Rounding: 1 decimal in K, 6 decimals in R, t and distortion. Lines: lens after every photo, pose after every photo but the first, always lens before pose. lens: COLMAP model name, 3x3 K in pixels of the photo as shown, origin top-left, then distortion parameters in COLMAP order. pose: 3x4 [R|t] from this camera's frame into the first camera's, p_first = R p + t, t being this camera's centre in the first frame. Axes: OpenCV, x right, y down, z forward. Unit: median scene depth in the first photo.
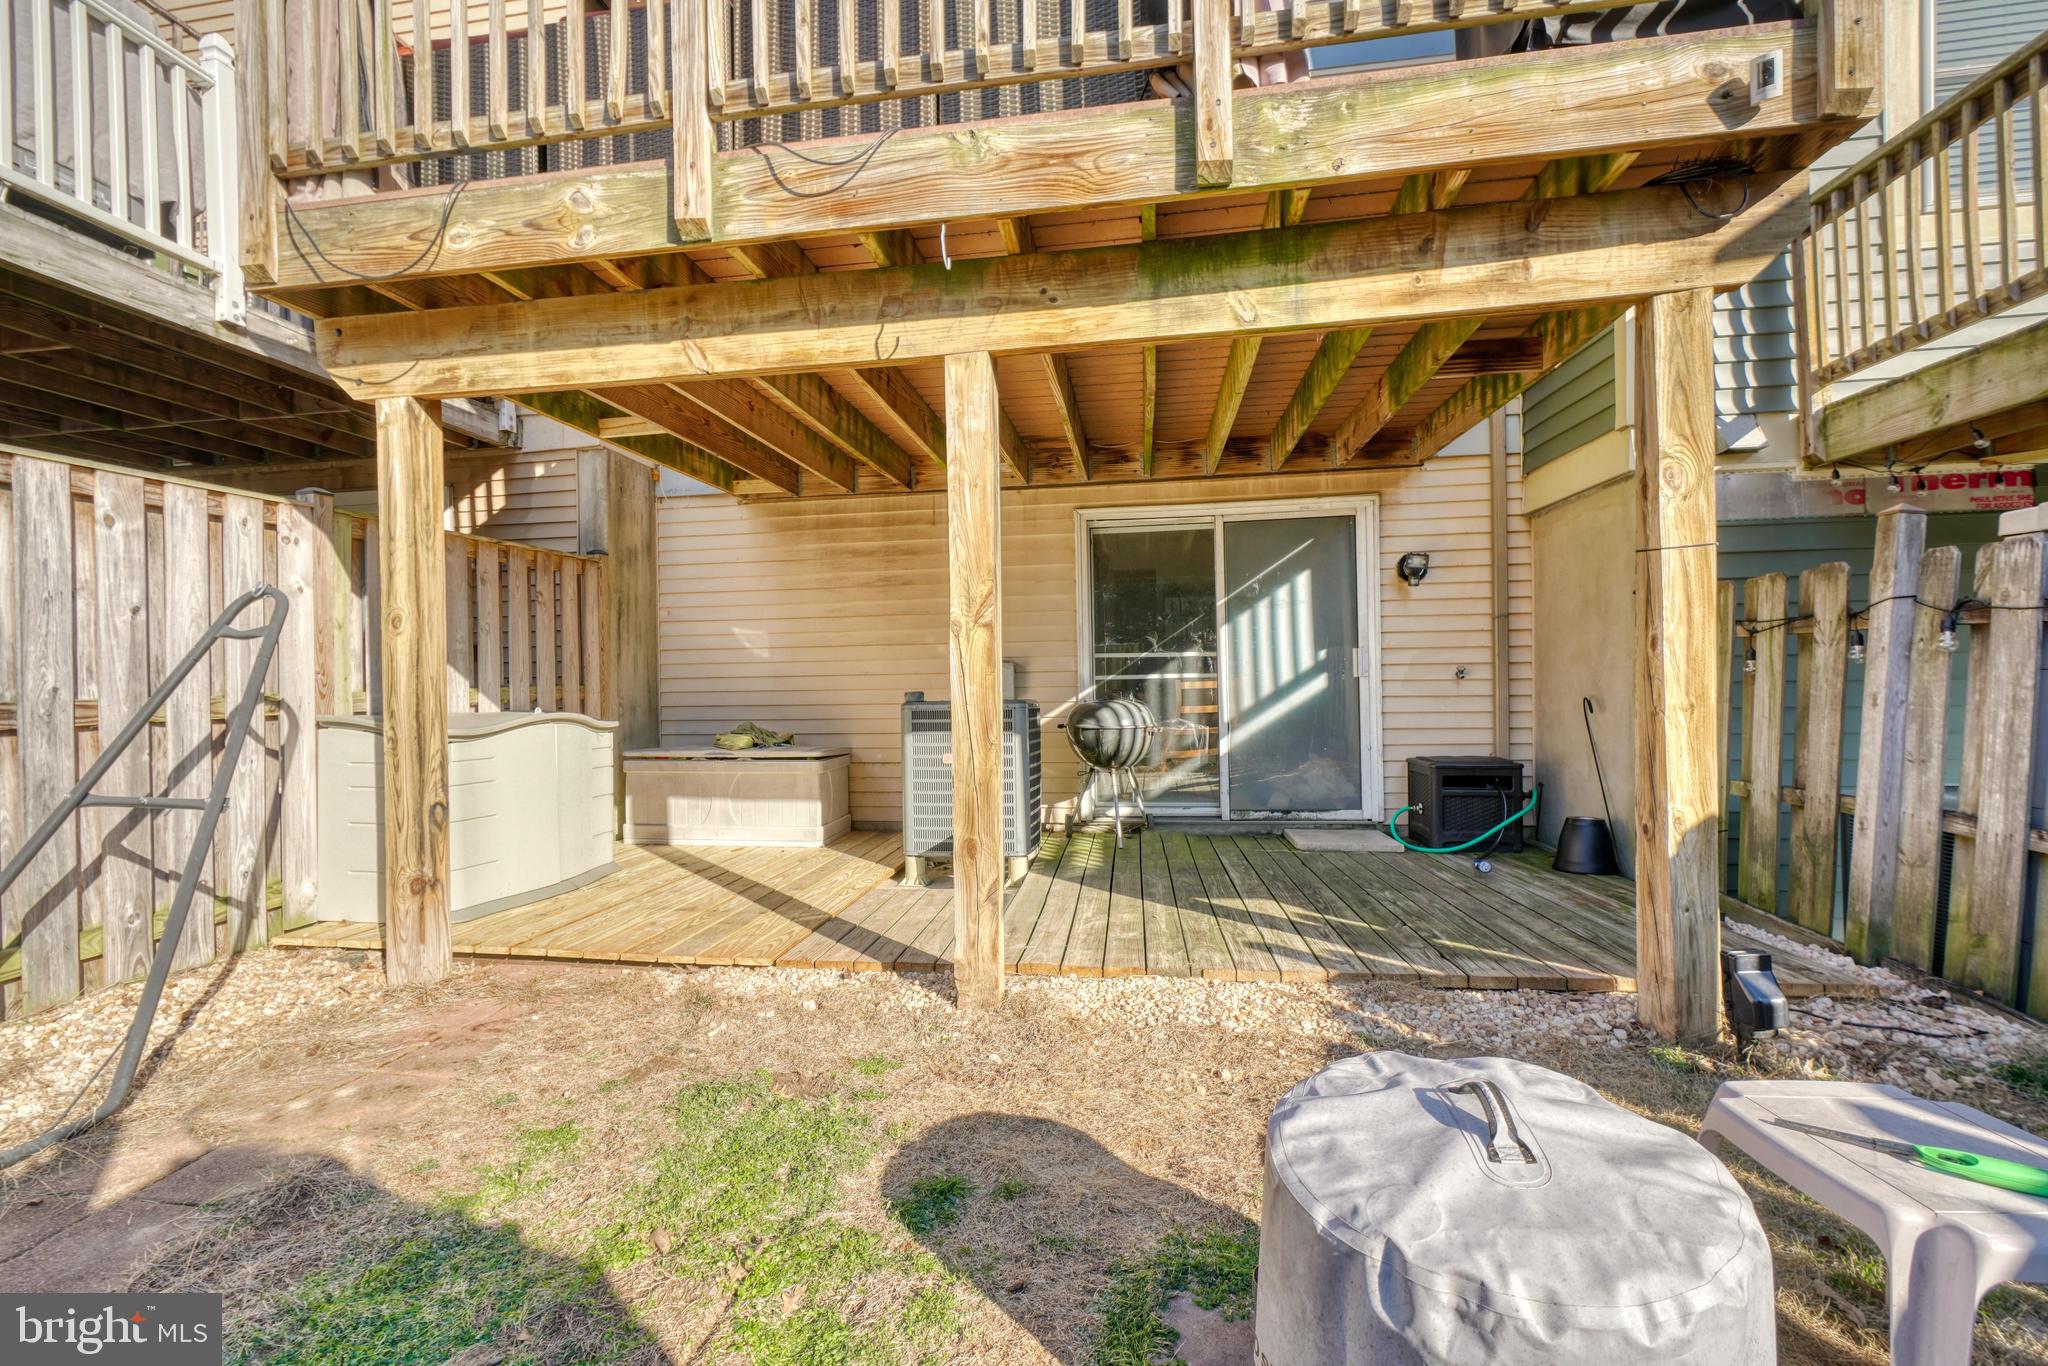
lens RADIAL K [[925.2, 0, 1004.7], [0, 925.2, 678.4], [0, 0, 1]] dist [-0.012721, 0.003913]
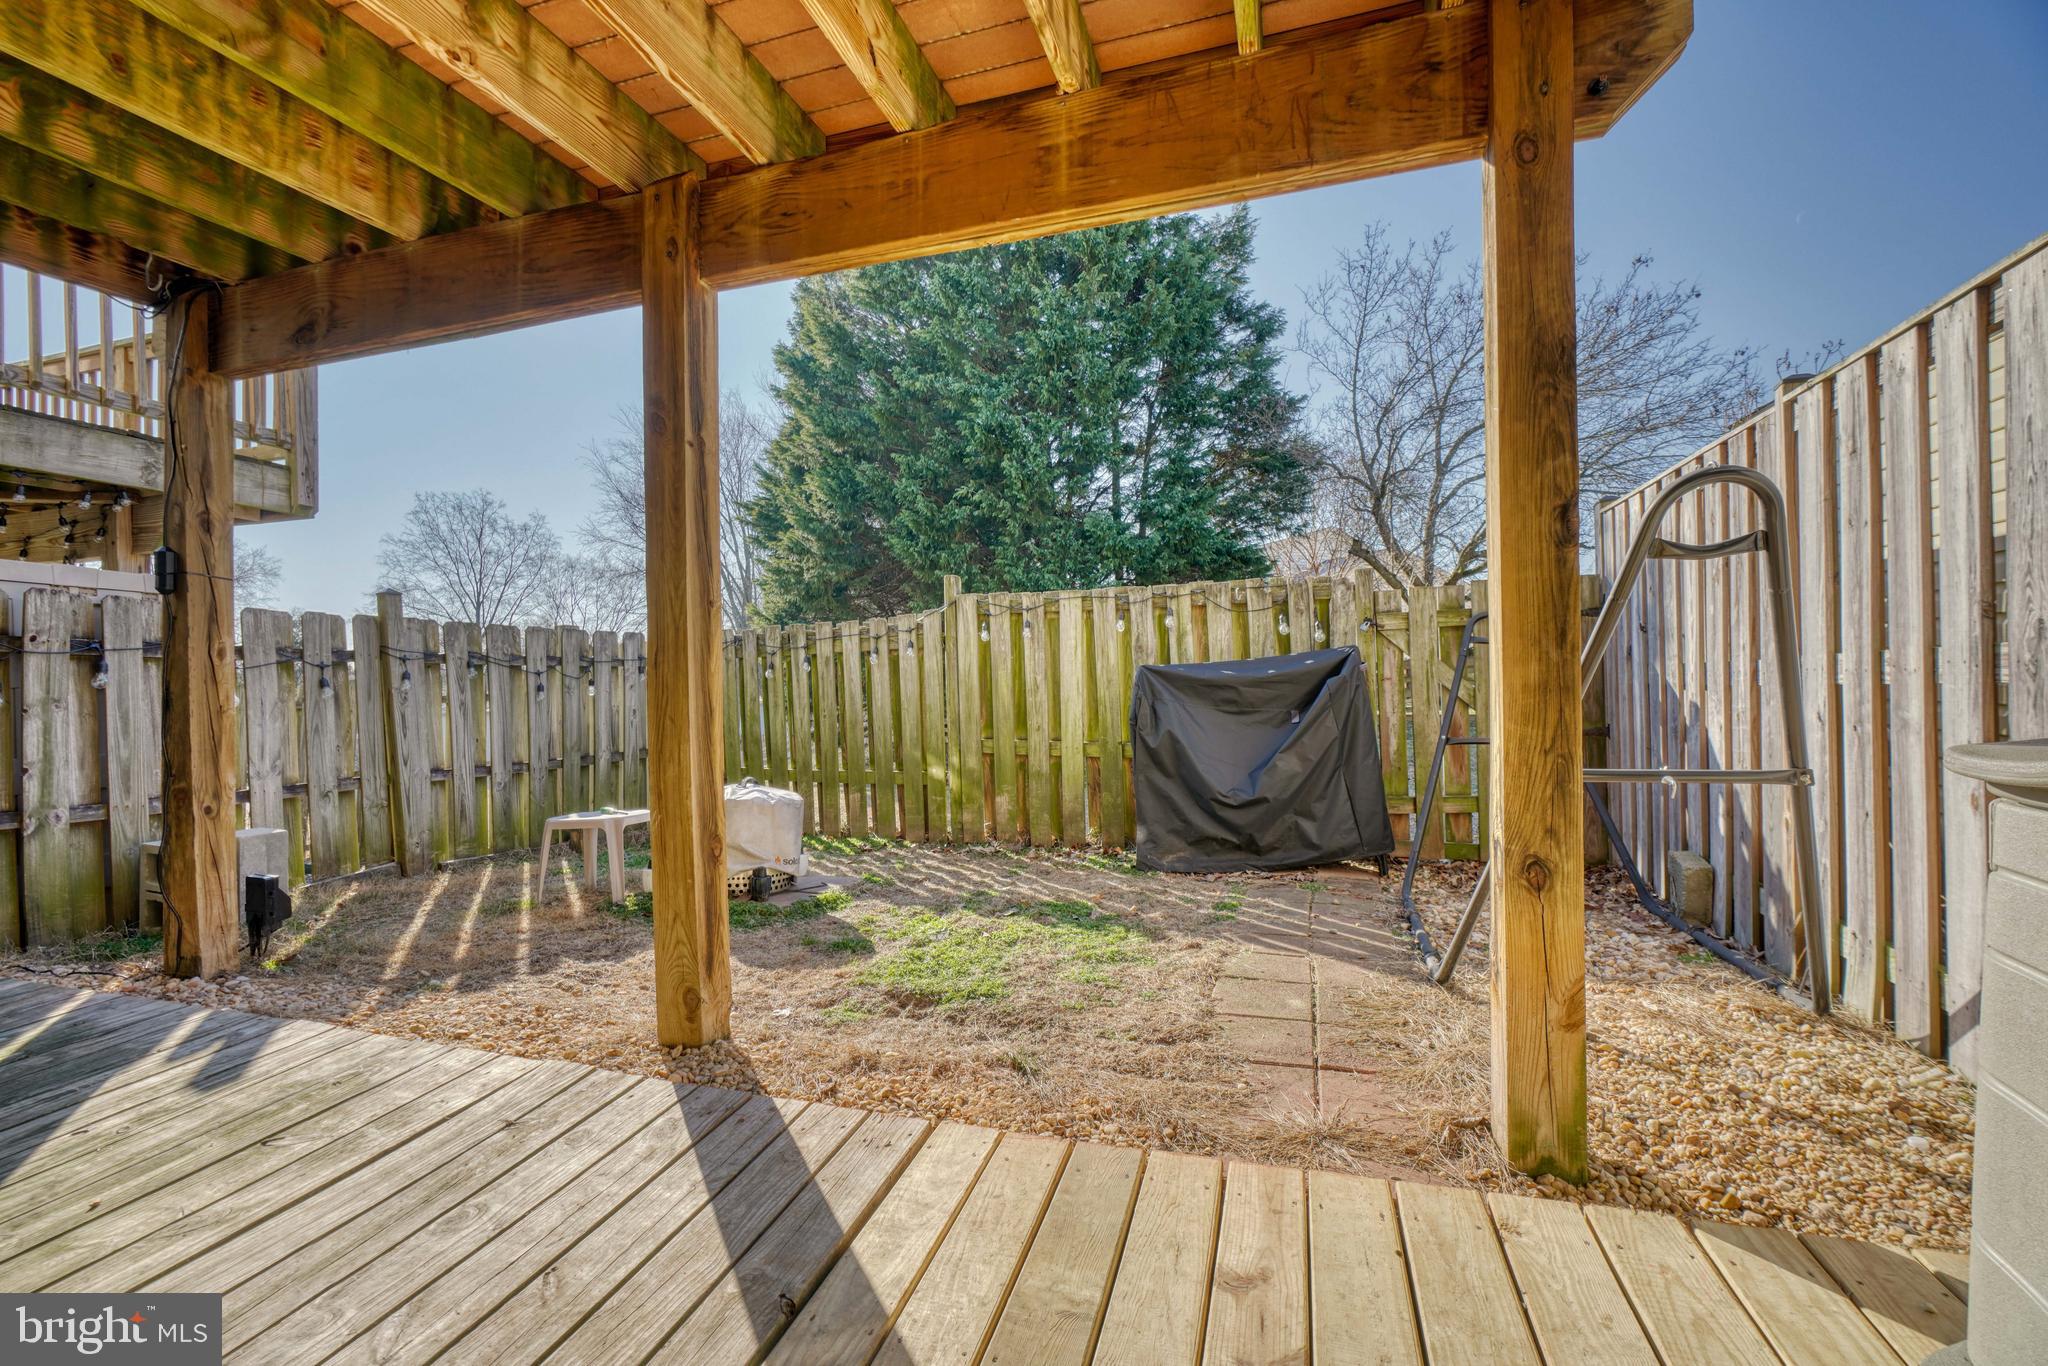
lens RADIAL K [[925.2, 0, 995.5], [0, 925.2, 690.1], [0, 0, 1]] dist [-0.012721, 0.003913]
pose [[-0.984433, 0.032390, 0.172751, -0.399785], [0.033695, 0.999421, 0.004628, 0.028715], [-0.172501, 0.010376, -0.984955, 1.570686]]
